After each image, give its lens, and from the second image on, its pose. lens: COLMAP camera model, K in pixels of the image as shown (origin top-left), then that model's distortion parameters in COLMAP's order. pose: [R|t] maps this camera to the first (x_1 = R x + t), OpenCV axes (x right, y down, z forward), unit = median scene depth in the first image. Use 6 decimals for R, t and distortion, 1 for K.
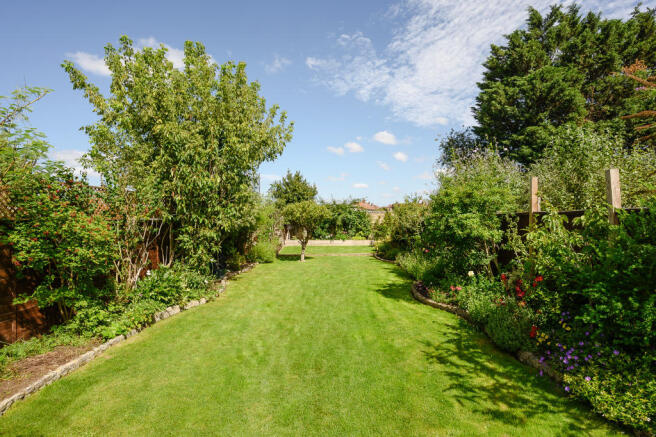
lens RADIAL K [[357.0, 0, 329.3], [0, 357.0, 219.5], [0, 0, 1]] dist [0.003413, -0.001759]
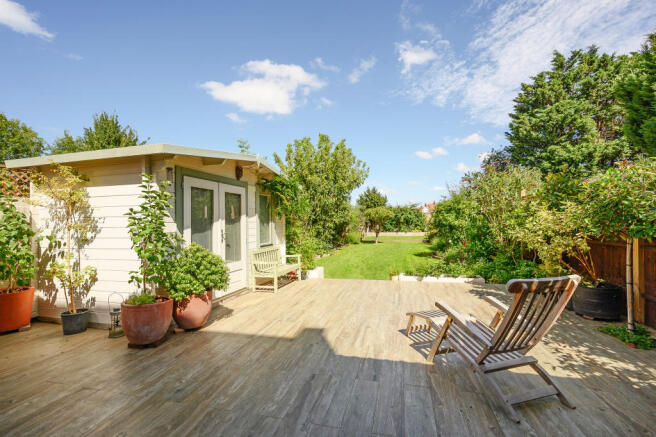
lens RADIAL K [[290.8, 0, 323.5], [0, 290.8, 222.3], [0, 0, 1]] dist [0.005935, 0.001352]
pose [[0.963318, -0.009247, -0.268204, 0.040334], [0.011736, 0.999902, 0.007677, 0.003767], [0.268106, -0.010543, 0.963332, -0.288364]]
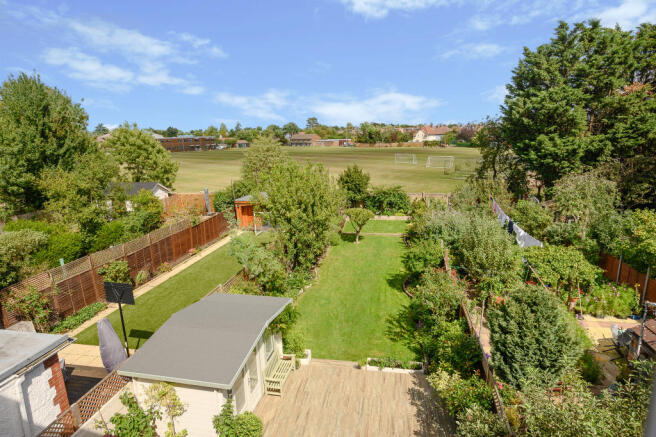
lens RADIAL K [[357.0, 0, 321.7], [0, 357.0, 223.2], [0, 0, 1]] dist [0.003413, -0.001759]
pose [[0.980078, 0.026729, -0.196805, 0.068623], [0.018803, 0.973966, 0.225912, -0.268948], [0.197720, -0.225112, 0.954060, -0.442335]]
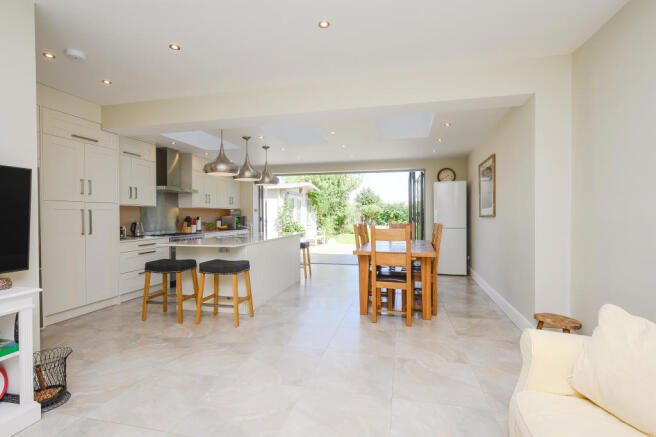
lens RADIAL K [[309.7, 0, 327.5], [0, 309.7, 217.2], [0, 0, 1]] dist [0.001089, 0.001456]
pose [[0.971166, 0.004426, -0.238363, 0.093509], [-0.003205, 0.999980, 0.005510, 0.009643], [0.238382, -0.004587, 0.971161, -0.631517]]
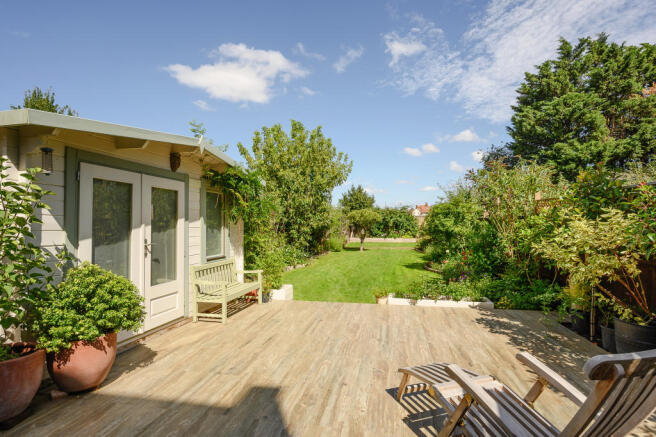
lens RADIAL K [[329.2, 0, 318.5], [0, 329.2, 222.0], [0, 0, 1]] dist [0.003240, -0.000977]
pose [[0.975208, 0.002389, -0.221279, 0.038819], [-0.002359, 0.999997, 0.000401, 0.000282], [0.221280, 0.000131, 0.975210, -0.249153]]
